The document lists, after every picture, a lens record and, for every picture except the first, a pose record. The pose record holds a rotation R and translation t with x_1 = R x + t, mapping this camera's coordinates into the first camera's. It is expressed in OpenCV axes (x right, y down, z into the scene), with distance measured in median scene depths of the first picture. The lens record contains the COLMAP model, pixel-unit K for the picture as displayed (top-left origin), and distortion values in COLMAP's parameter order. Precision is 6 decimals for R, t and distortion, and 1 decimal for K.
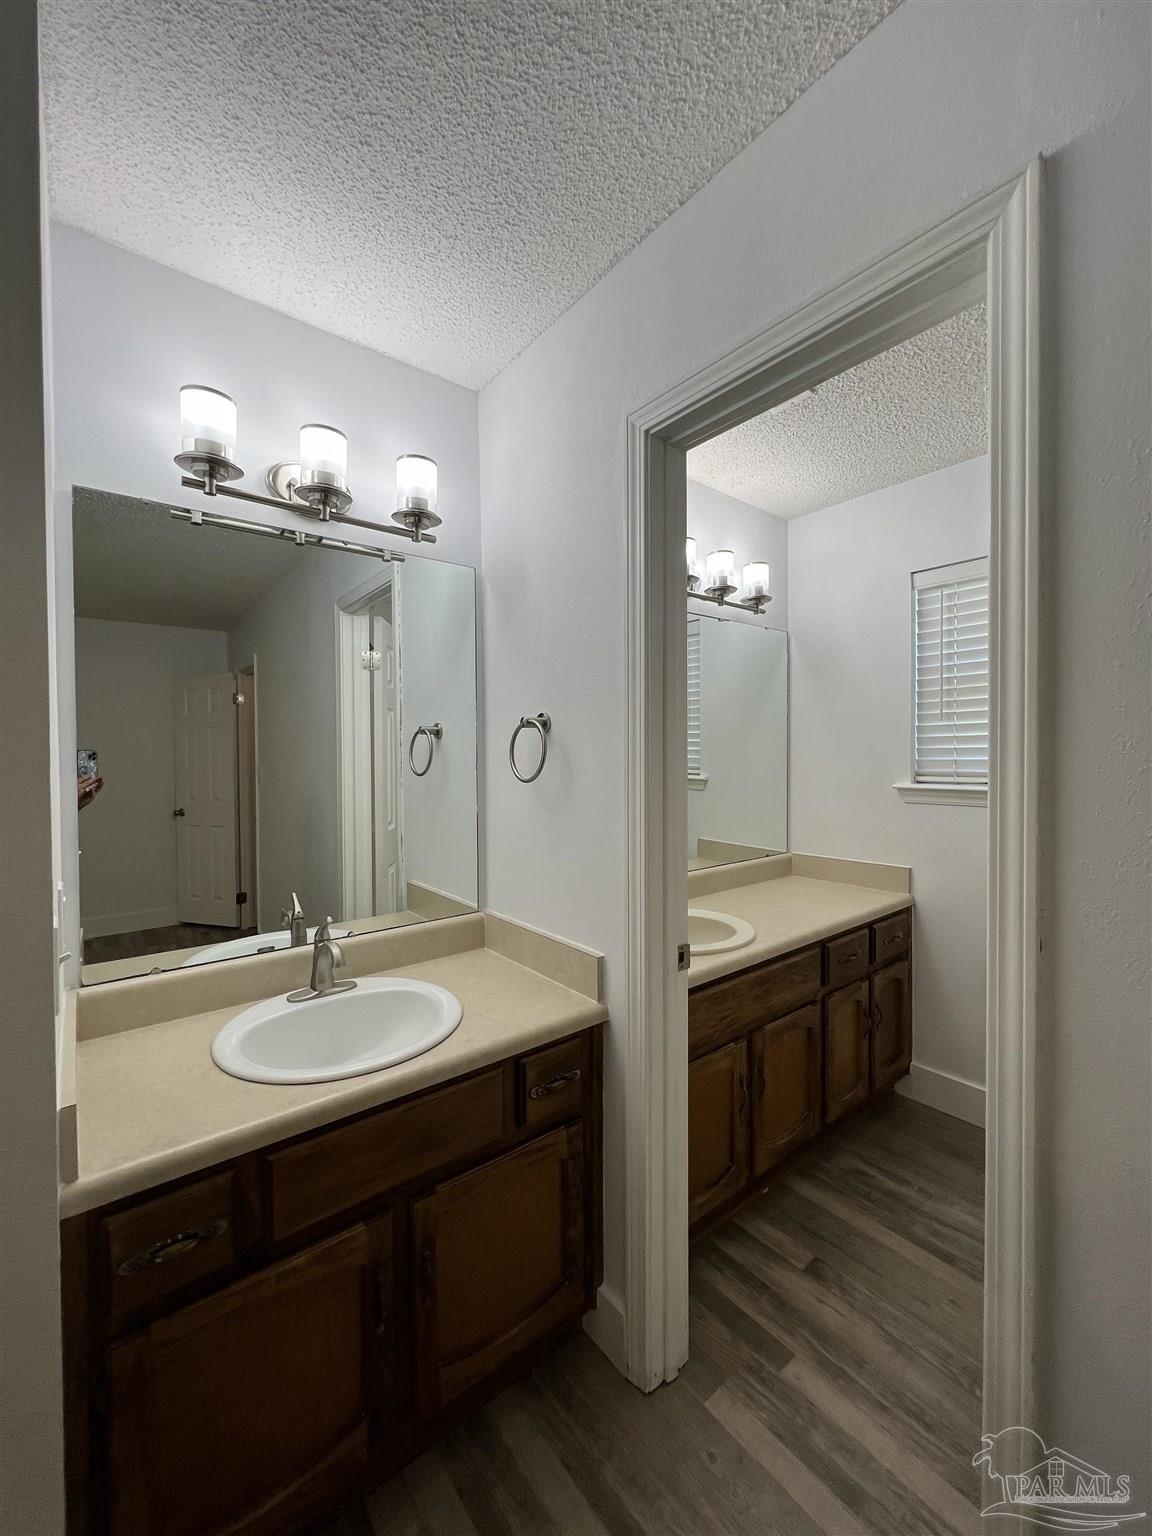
lens RADIAL K [[613.9, 0, 578.6], [0, 613.9, 763.3], [0, 0, 1]] dist [-0.001549, 0.000655]
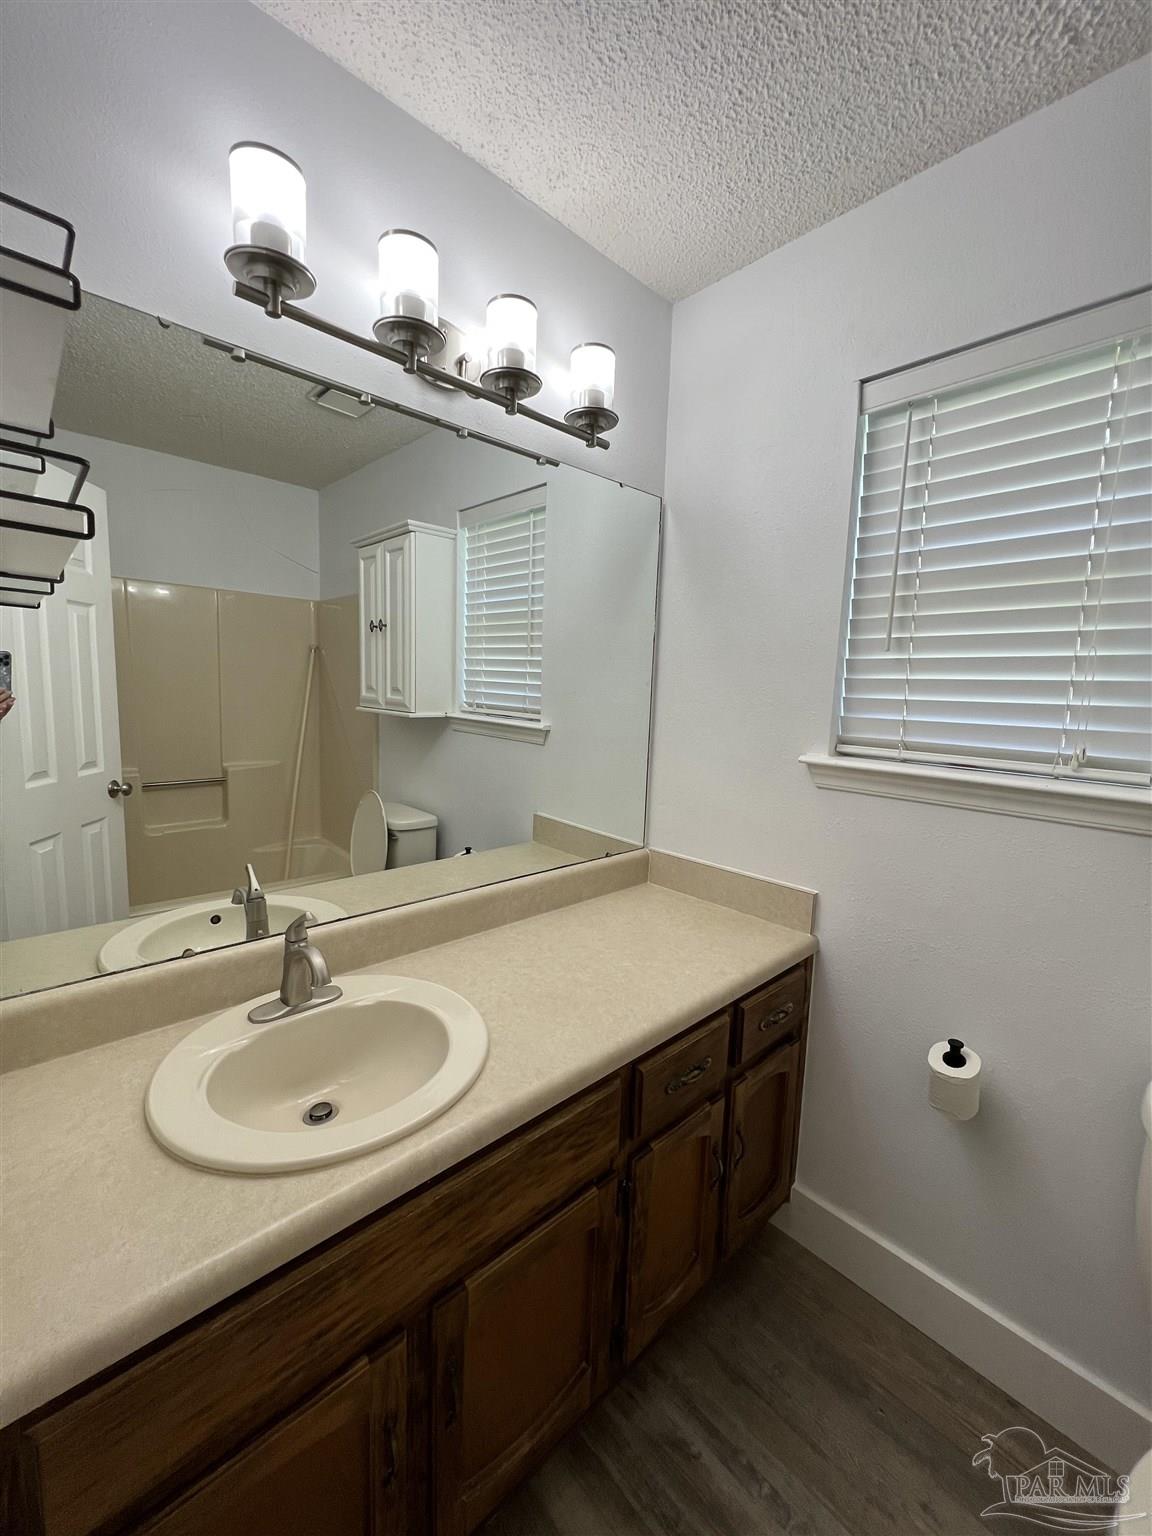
lens RADIAL K [[613.9, 0, 578.0], [0, 613.9, 762.2], [0, 0, 1]] dist [-0.001549, 0.000655]
pose [[0.996214, 0.033564, 0.080194, 0.255097], [-0.041840, 0.993713, 0.103848, -0.013397], [-0.076205, -0.106811, 0.991355, 0.433639]]
